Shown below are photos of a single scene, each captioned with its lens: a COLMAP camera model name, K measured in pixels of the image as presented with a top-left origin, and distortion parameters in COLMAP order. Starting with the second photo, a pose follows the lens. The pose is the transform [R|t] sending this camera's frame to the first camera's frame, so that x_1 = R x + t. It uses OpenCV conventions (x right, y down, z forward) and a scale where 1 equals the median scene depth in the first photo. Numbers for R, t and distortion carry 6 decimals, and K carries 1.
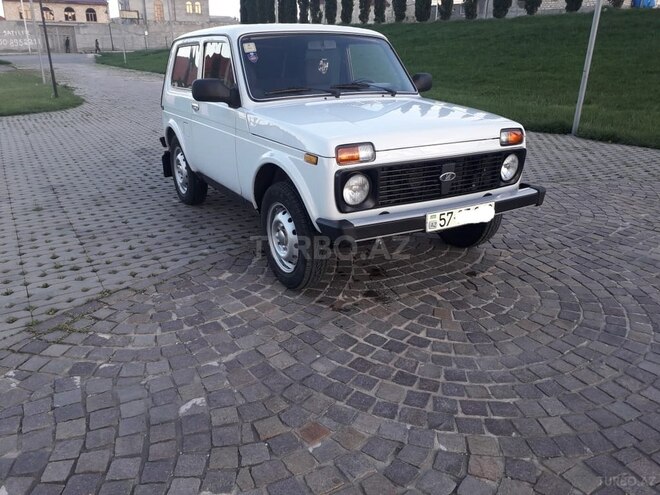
lens RADIAL K [[526.8, 0, 335.6], [0, 526.8, 231.5], [0, 0, 1]] dist [0.050334, -0.065168]
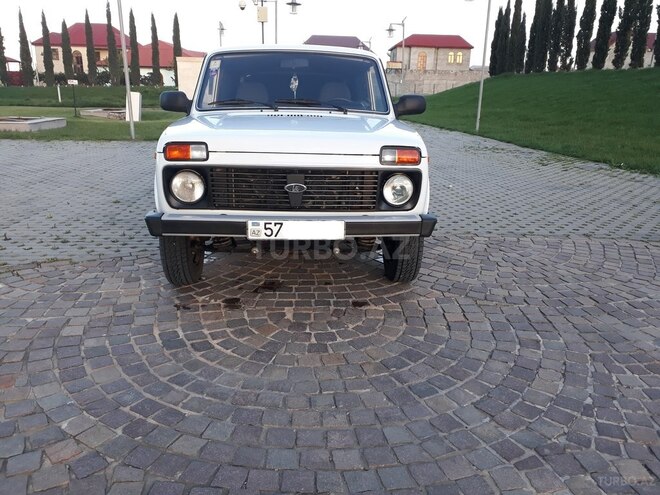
lens RADIAL K [[526.9, 0, 333.2], [0, 526.9, 240.1], [0, 0, 1]] dist [0.079658, -0.154699]
pose [[0.890494, 0.129265, -0.436246, 0.651123], [-0.159435, 0.986654, -0.033092, 0.008663], [0.426146, 0.099021, 0.899219, 0.173883]]
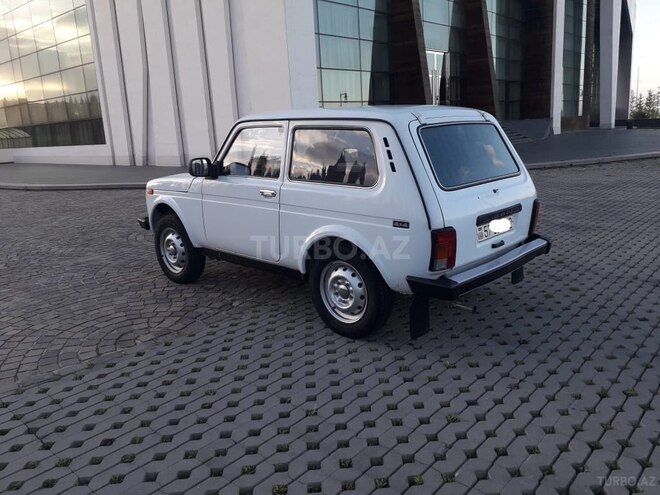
lens RADIAL K [[521.7, 0, 331.7], [0, 521.7, 236.5], [0, 0, 1]] dist [0.119518, -0.211826]
pose [[-0.960172, 0.082680, -0.266896, 0.273767], [-0.063685, 0.865314, 0.497168, -0.908126], [0.272055, 0.494364, -0.825585, 2.627105]]
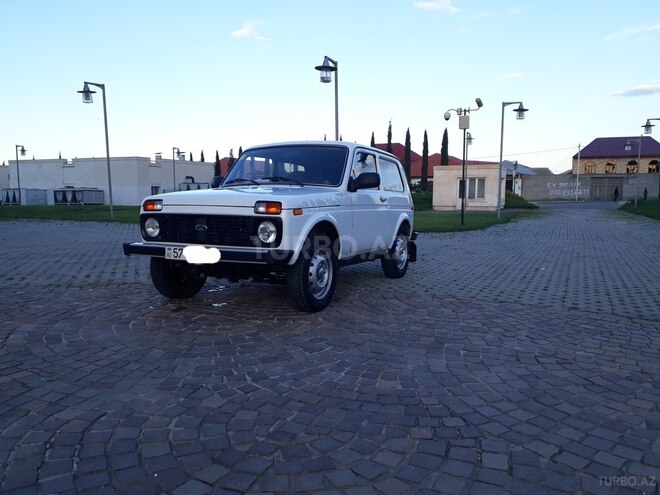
lens RADIAL K [[521.7, 0, 331.7], [0, 521.7, 236.5], [0, 0, 1]] dist [0.119518, -0.211826]
pose [[0.544770, 0.053040, -0.836906, 1.478019], [-0.269801, 0.956020, -0.115033, -0.013160], [0.793998, 0.288465, 0.535122, 0.493435]]
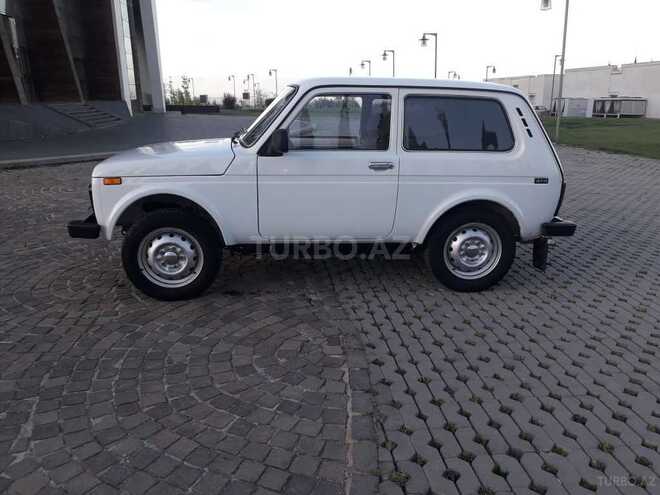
lens RADIAL K [[521.7, 0, 331.7], [0, 521.7, 236.5], [0, 0, 1]] dist [0.119518, -0.211826]
pose [[-0.426983, 0.213073, -0.878798, 1.156246], [-0.301789, 0.882543, 0.360612, -0.626953], [0.852414, 0.419187, -0.312528, 1.868949]]
